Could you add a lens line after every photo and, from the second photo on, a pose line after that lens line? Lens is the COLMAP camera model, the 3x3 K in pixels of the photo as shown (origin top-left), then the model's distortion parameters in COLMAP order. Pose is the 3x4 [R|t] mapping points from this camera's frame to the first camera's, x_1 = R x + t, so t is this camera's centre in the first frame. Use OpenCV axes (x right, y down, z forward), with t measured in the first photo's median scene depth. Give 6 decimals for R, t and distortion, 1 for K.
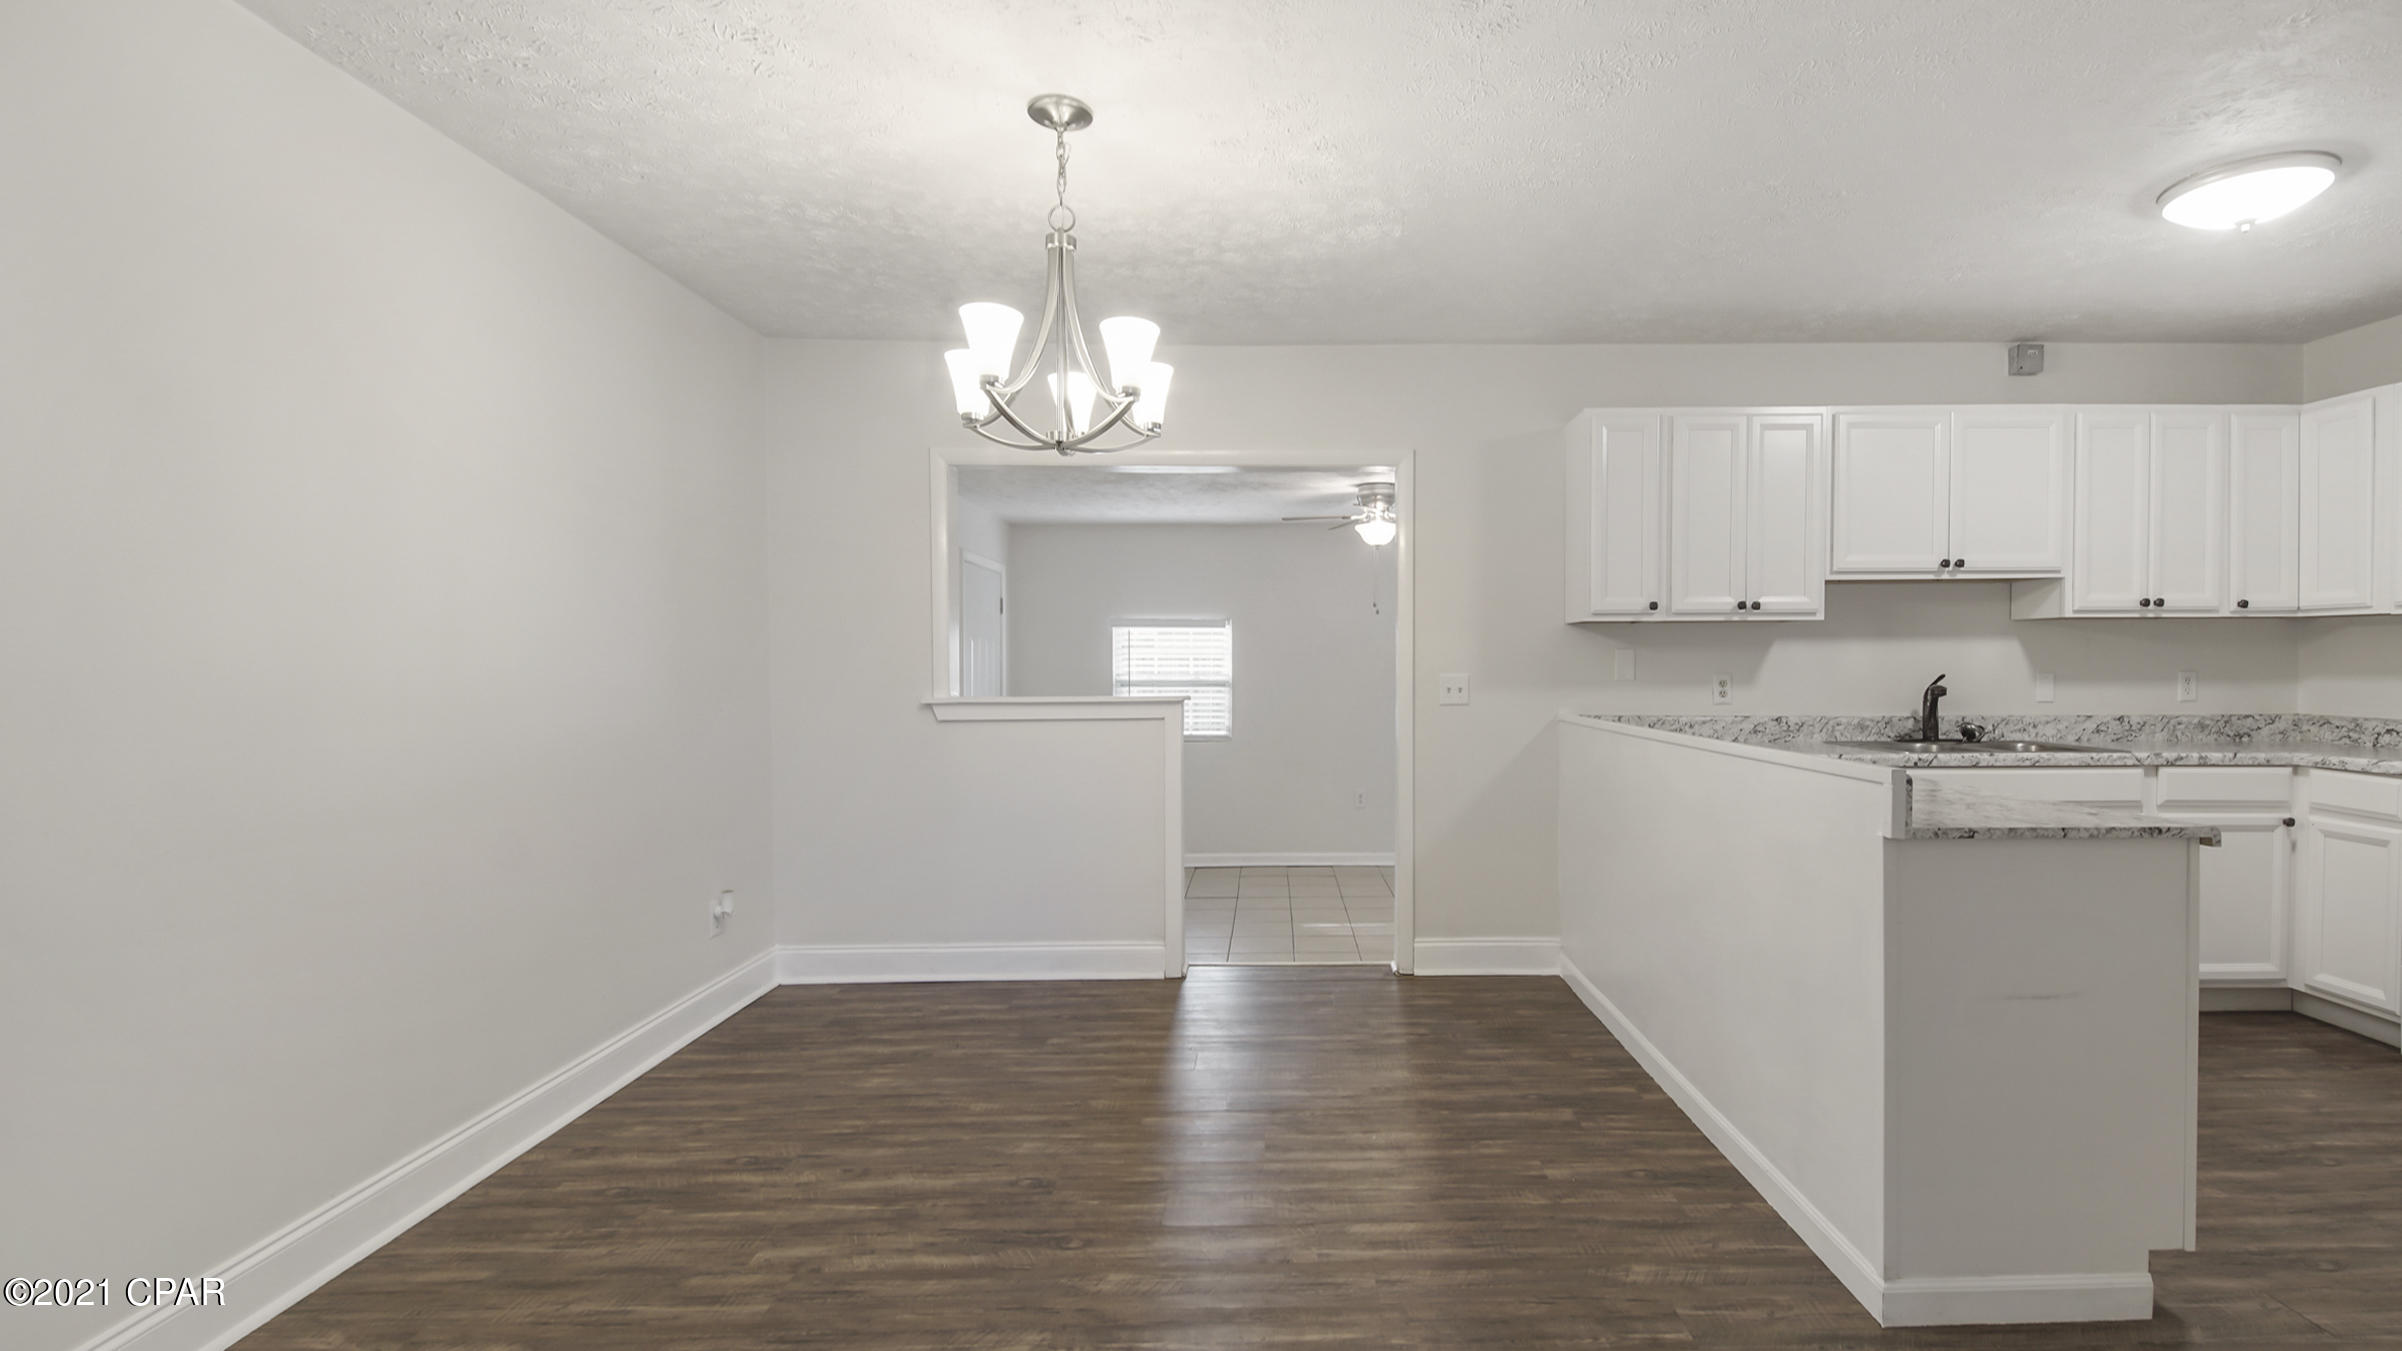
lens RADIAL K [[1111.3, 0, 1188.9], [0, 1111.3, 699.9], [0, 0, 1]] dist [0.035434, -0.029326]
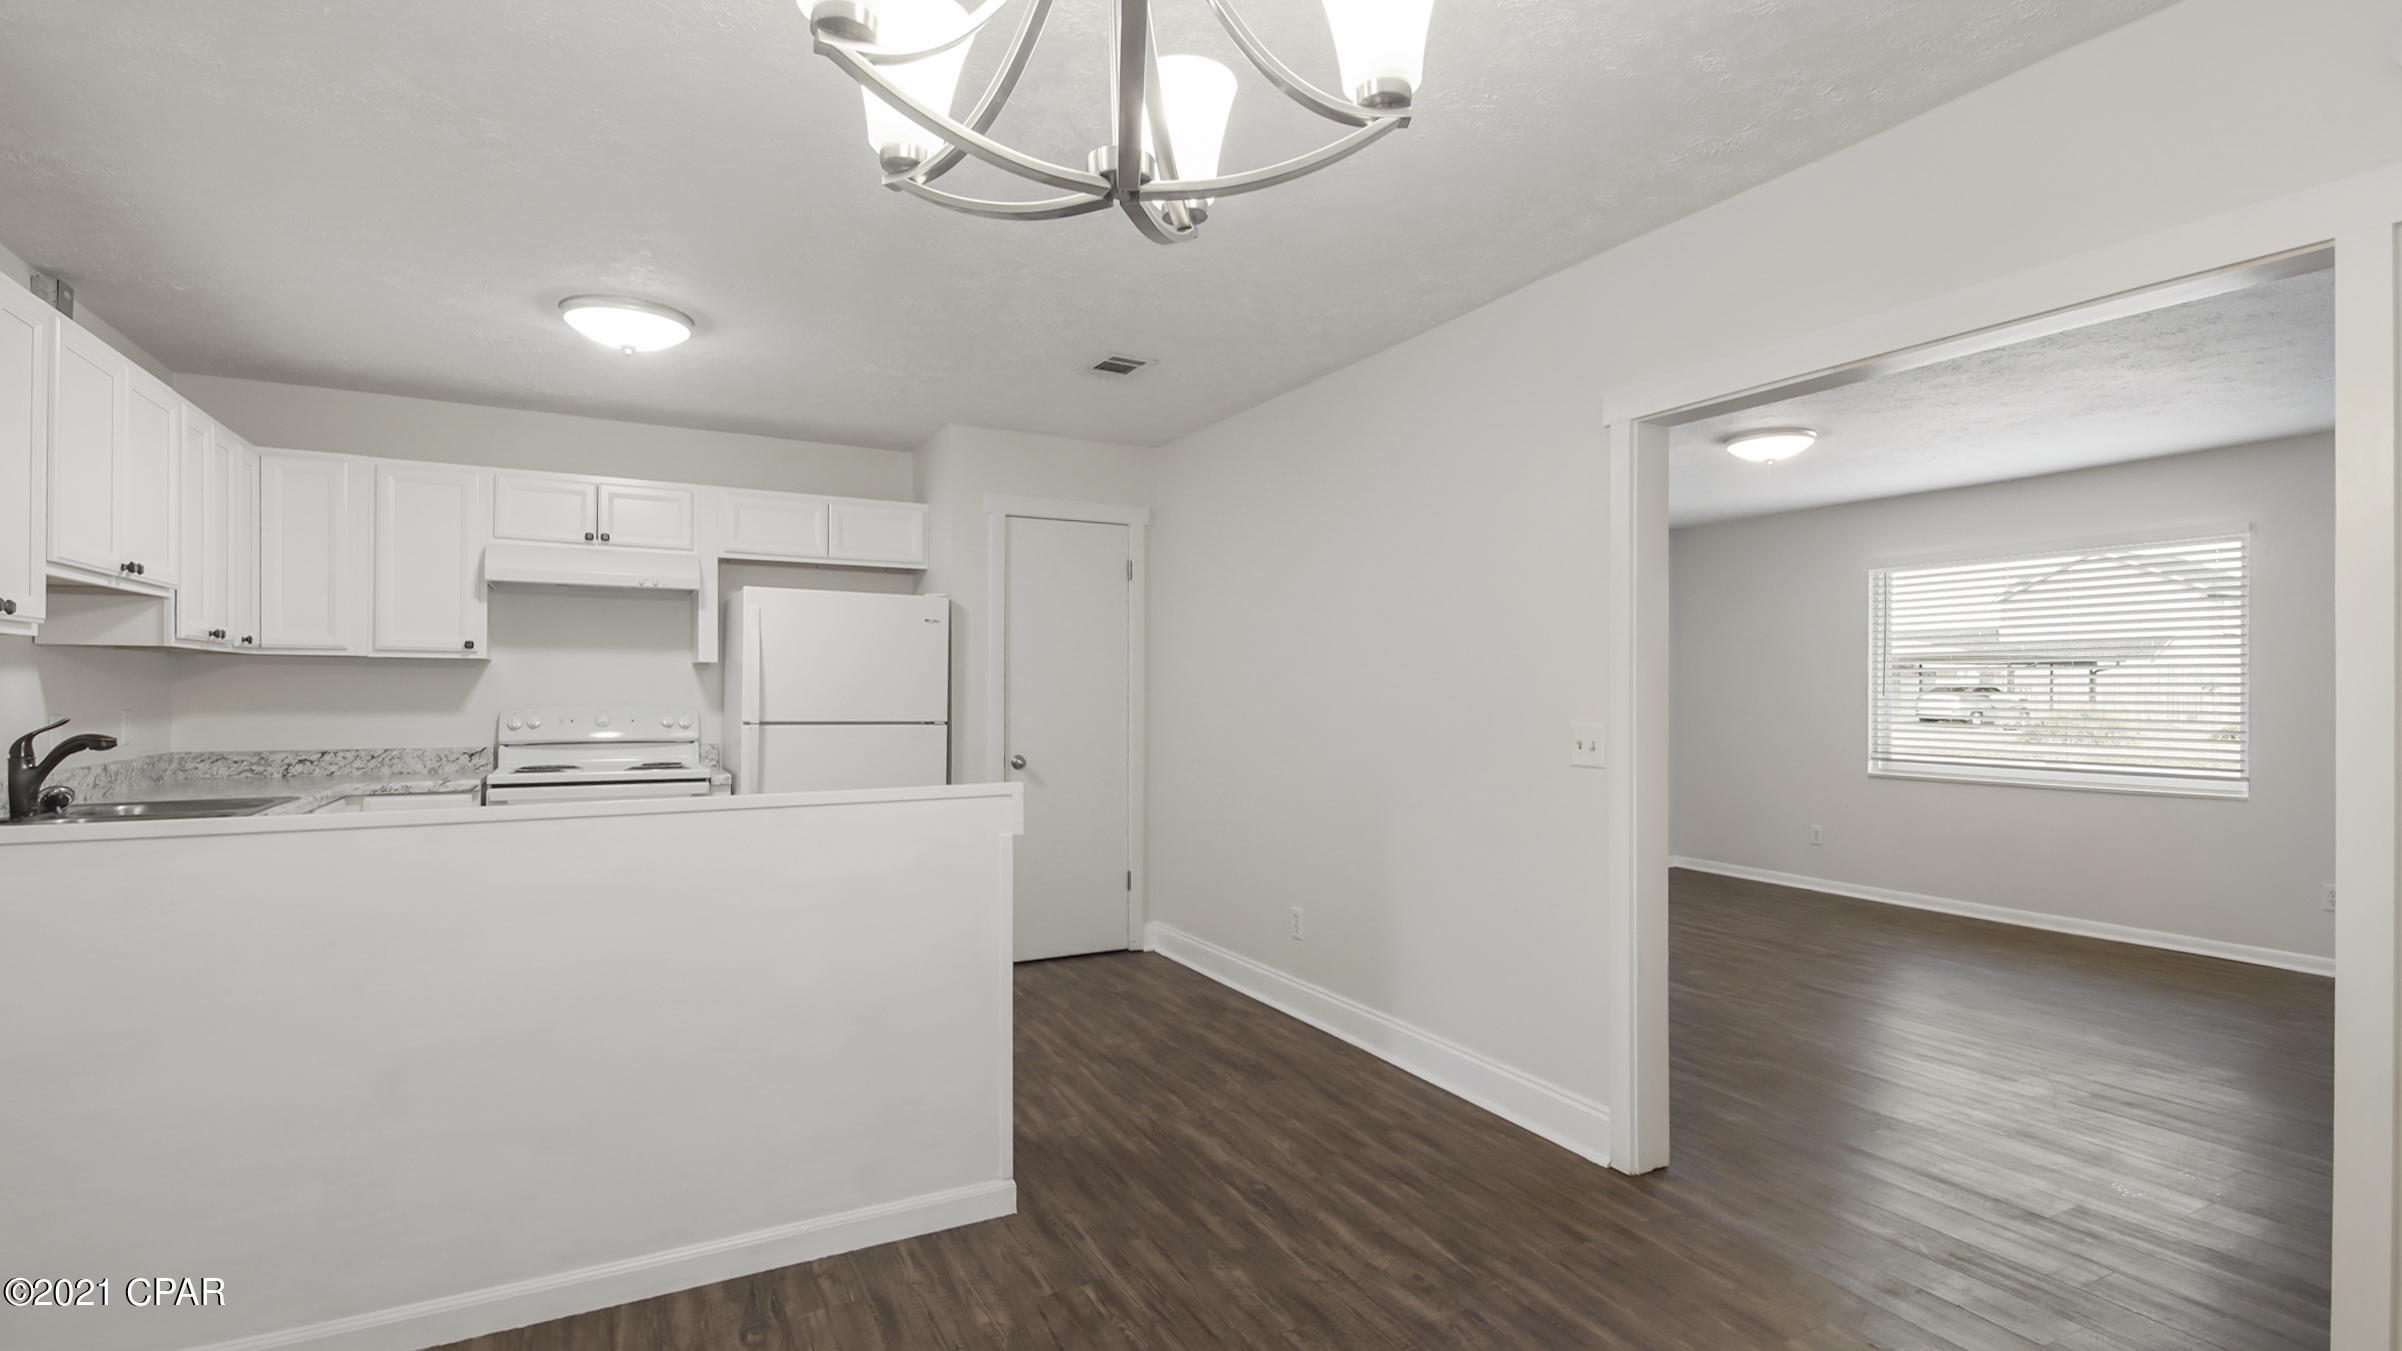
lens RADIAL K [[1111.3, 0, 1188.9], [0, 1111.3, 699.9], [0, 0, 1]] dist [0.035434, -0.029326]
pose [[-0.529156, -0.005572, 0.848506, -0.323606], [0.028519, 0.999297, 0.024348, -0.034111], [-0.848045, 0.037082, -0.528625, 0.827448]]
